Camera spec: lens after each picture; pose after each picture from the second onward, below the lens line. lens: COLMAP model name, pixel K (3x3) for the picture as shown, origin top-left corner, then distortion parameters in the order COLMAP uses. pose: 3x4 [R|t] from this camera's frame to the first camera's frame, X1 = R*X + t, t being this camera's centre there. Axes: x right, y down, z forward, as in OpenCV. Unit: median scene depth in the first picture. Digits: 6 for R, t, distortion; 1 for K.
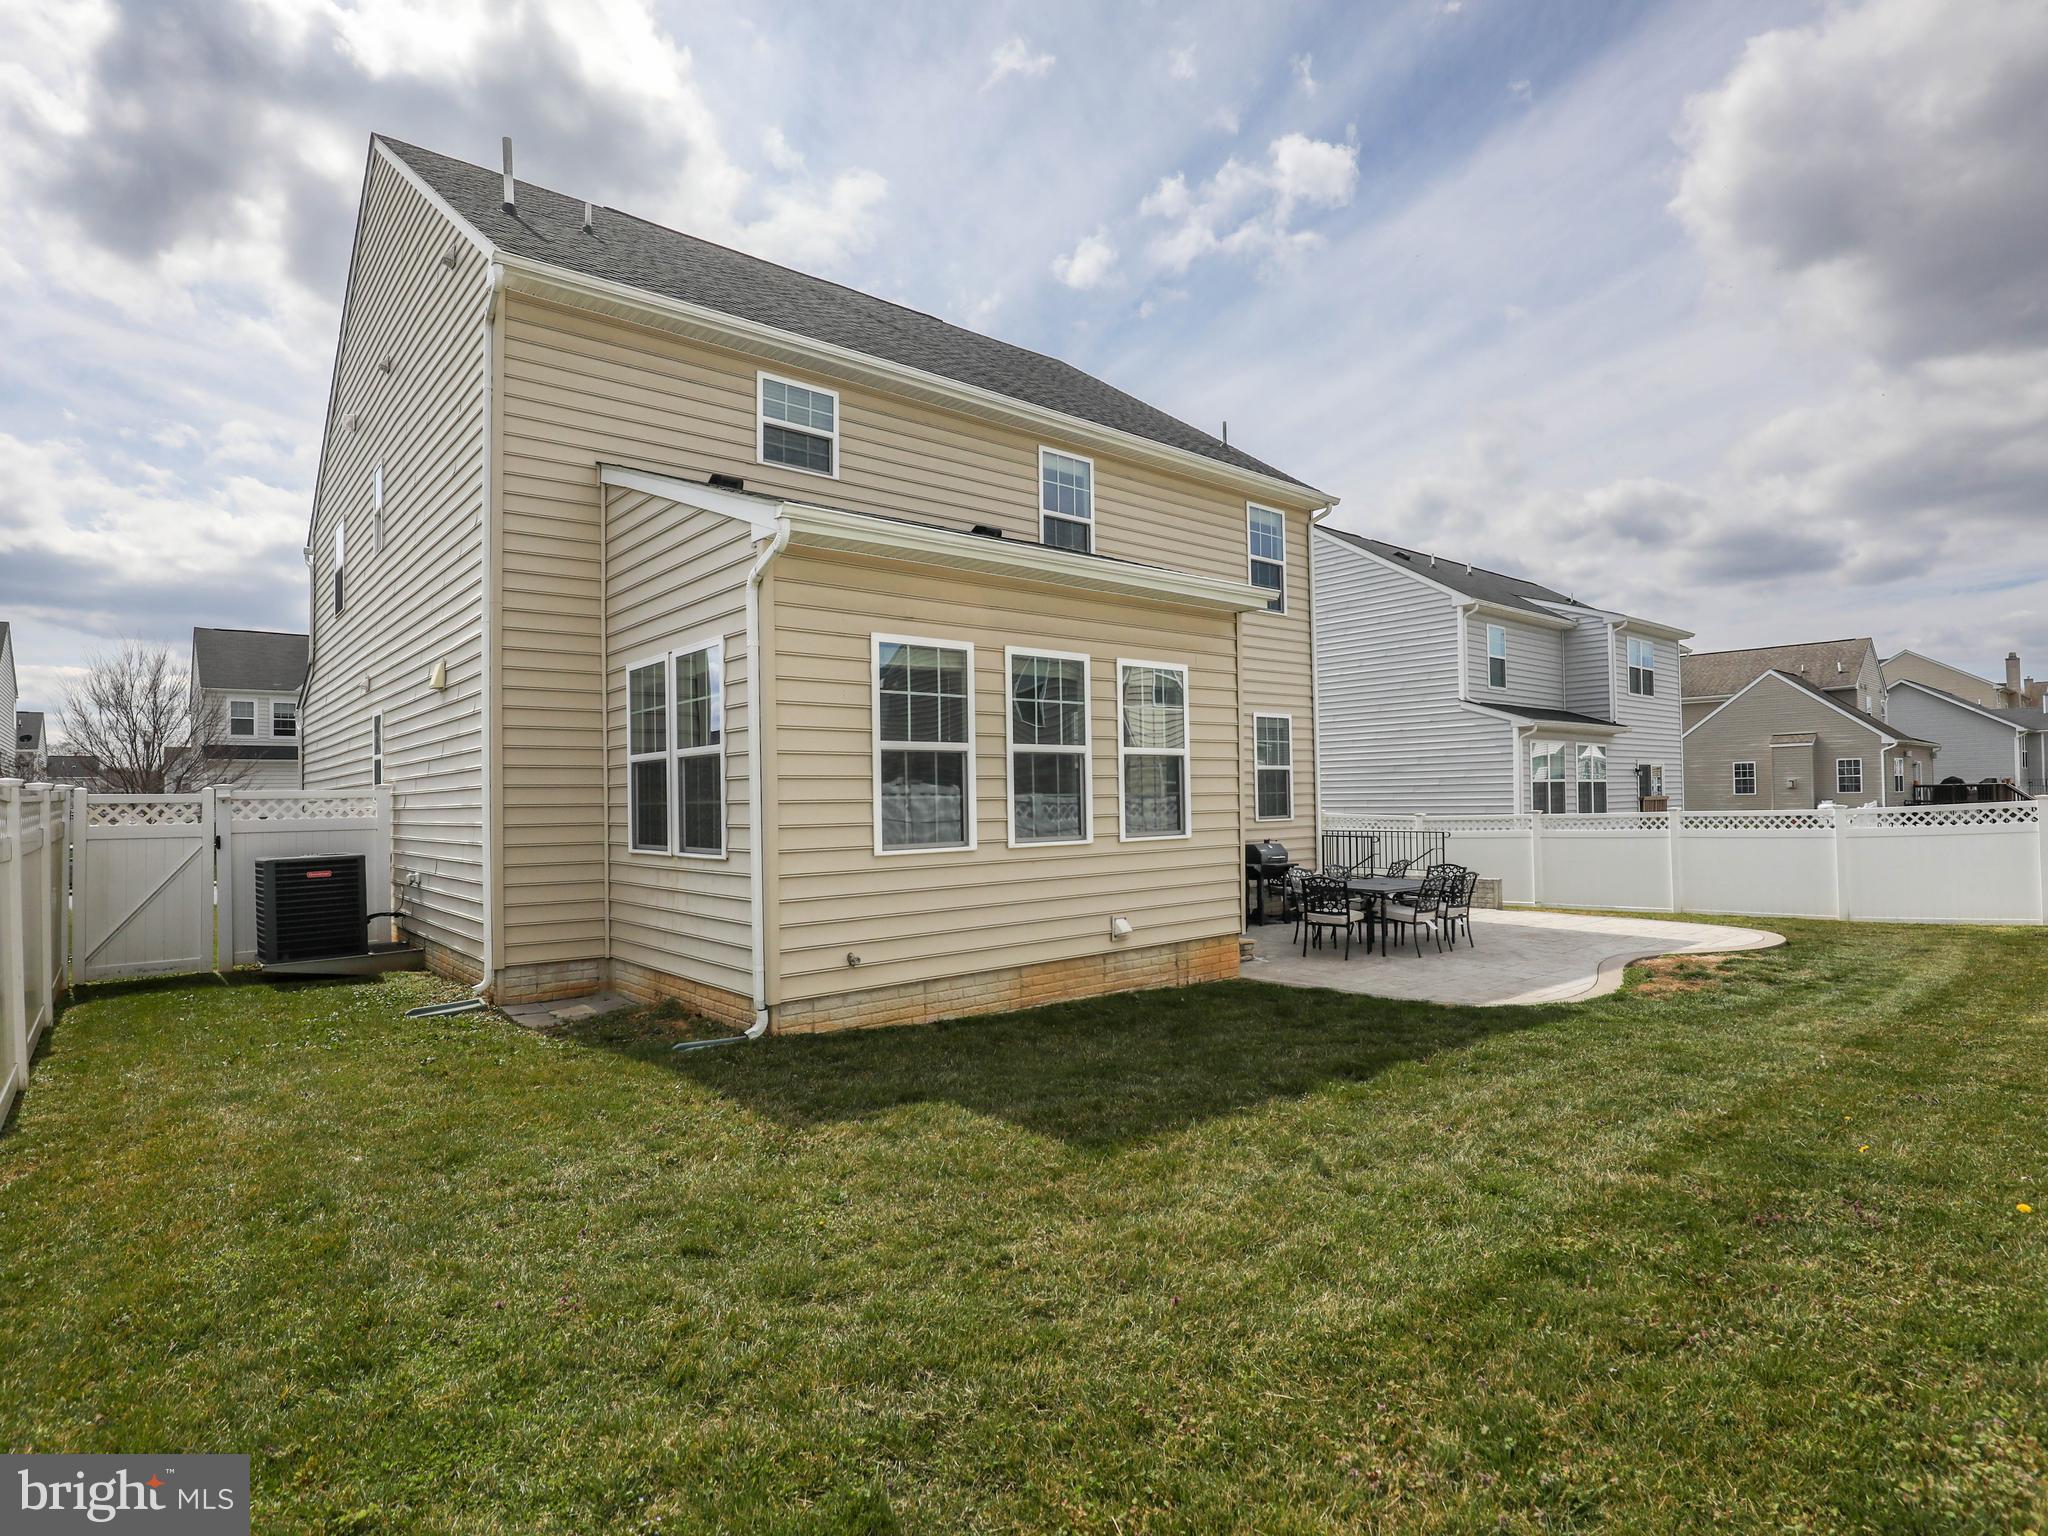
lens RADIAL K [[1119.5, 0, 1027.1], [0, 1119.5, 778.0], [0, 0, 1]] dist [-0.039623, 0.007940]
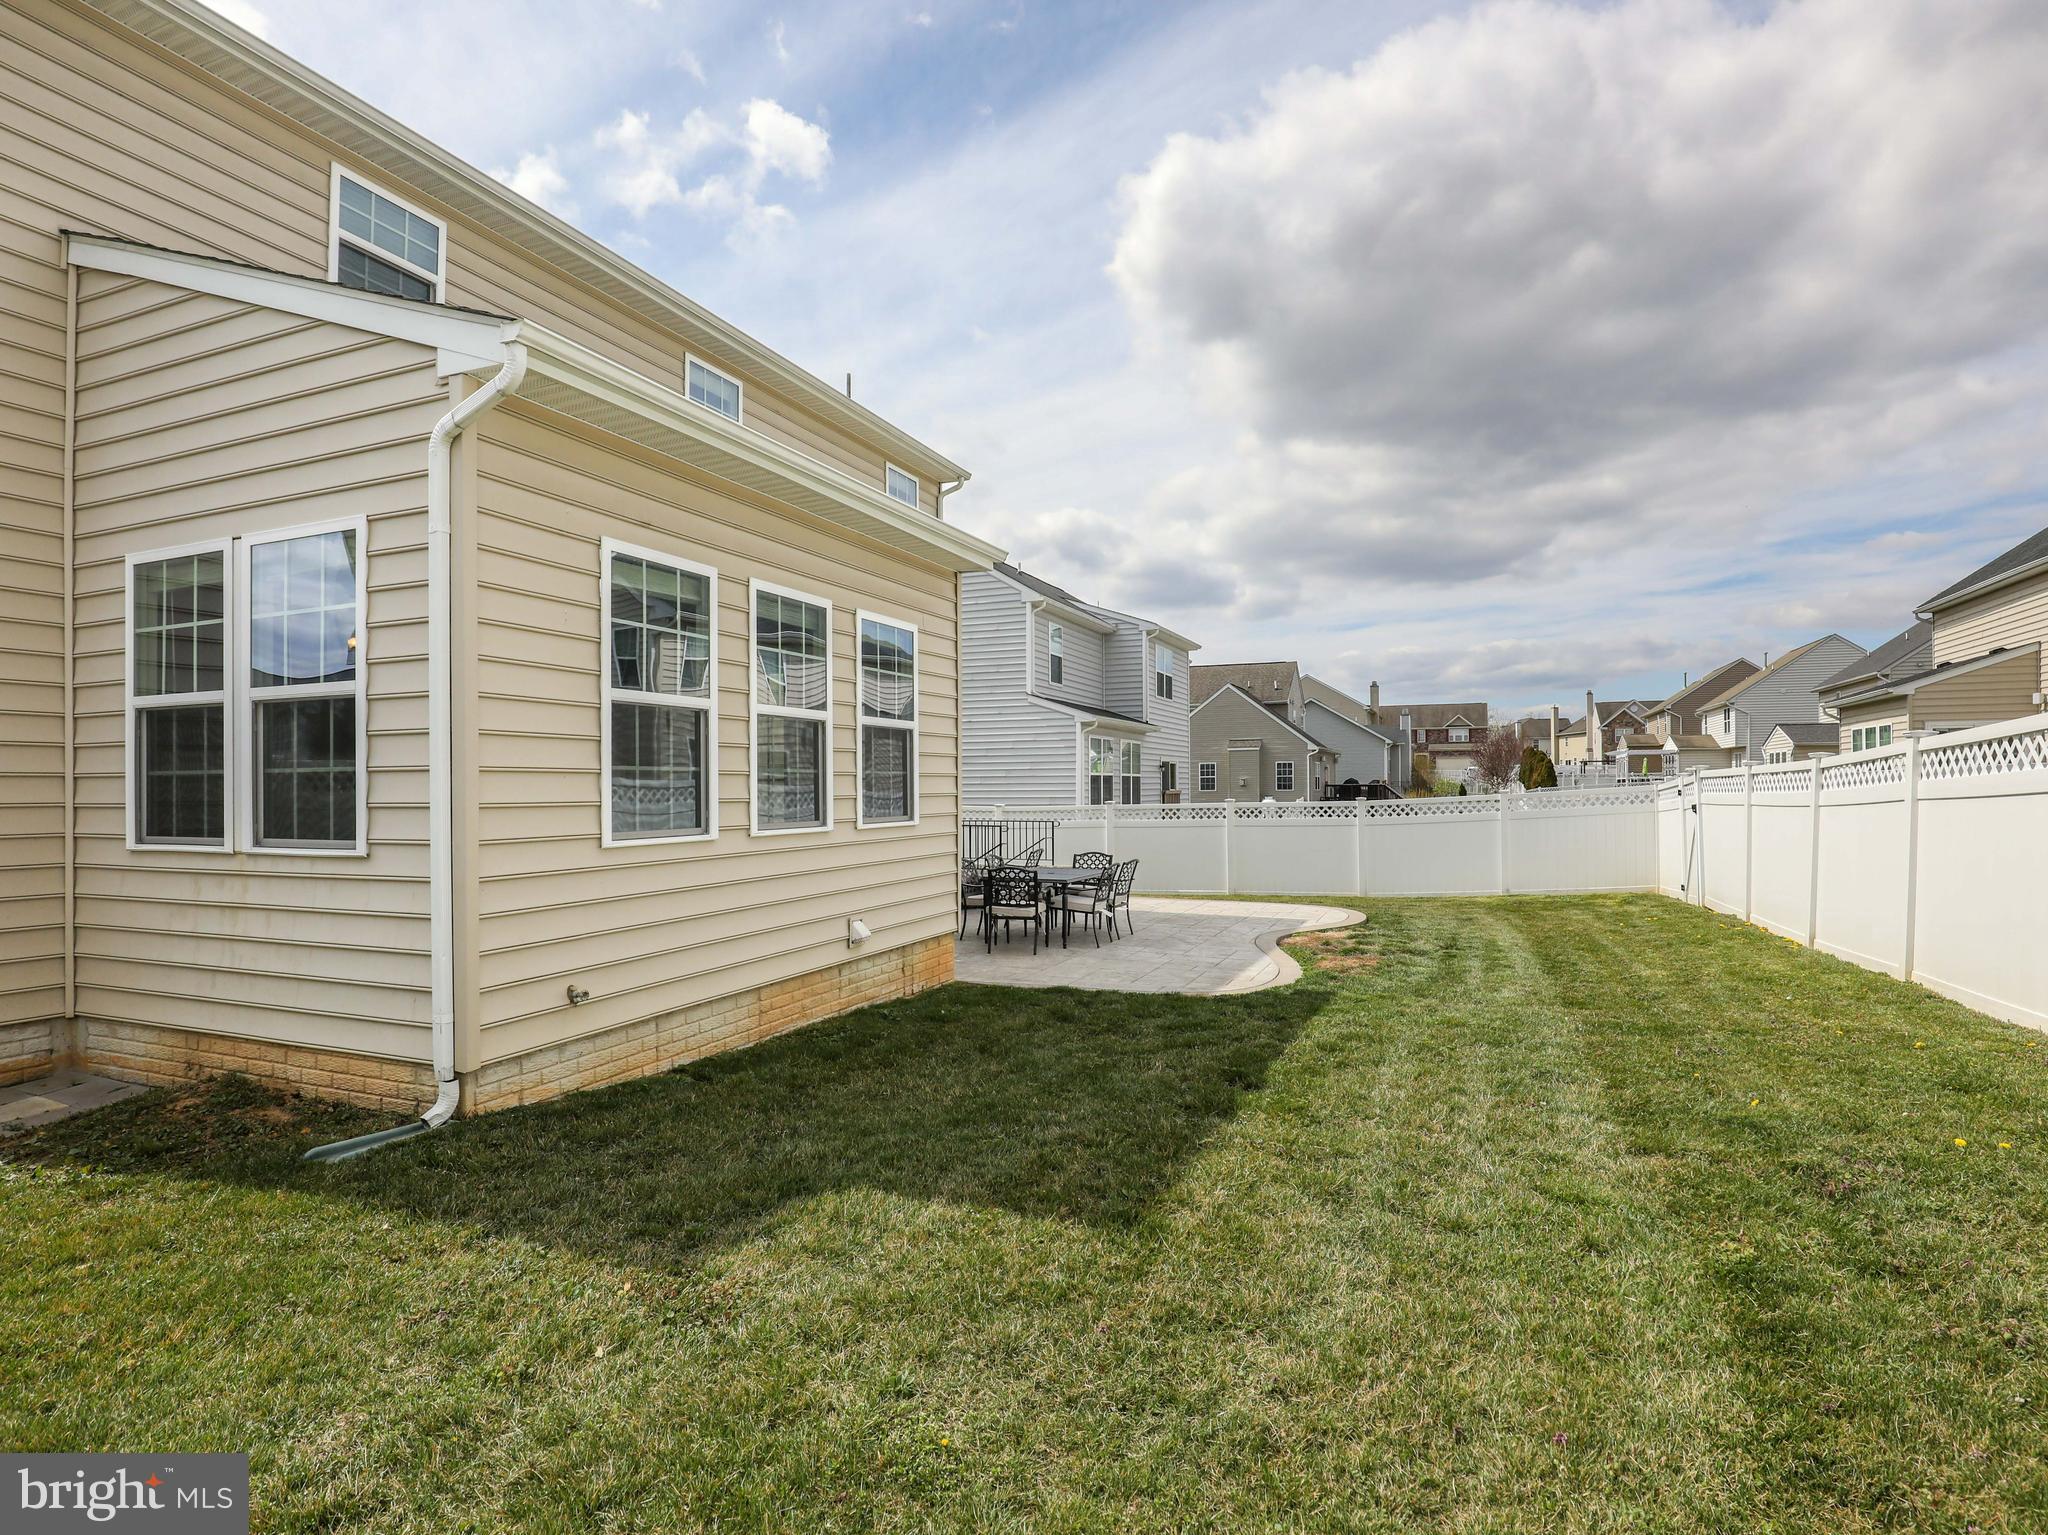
lens RADIAL K [[1119.5, 0, 1036.6], [0, 1119.5, 777.5], [0, 0, 1]] dist [-0.039623, 0.007940]
pose [[0.879755, 0.015937, 0.475160, -0.208546], [-0.017766, 0.999842, -0.000642, 0.018063], [-0.475096, -0.007877, 0.879899, 0.216043]]
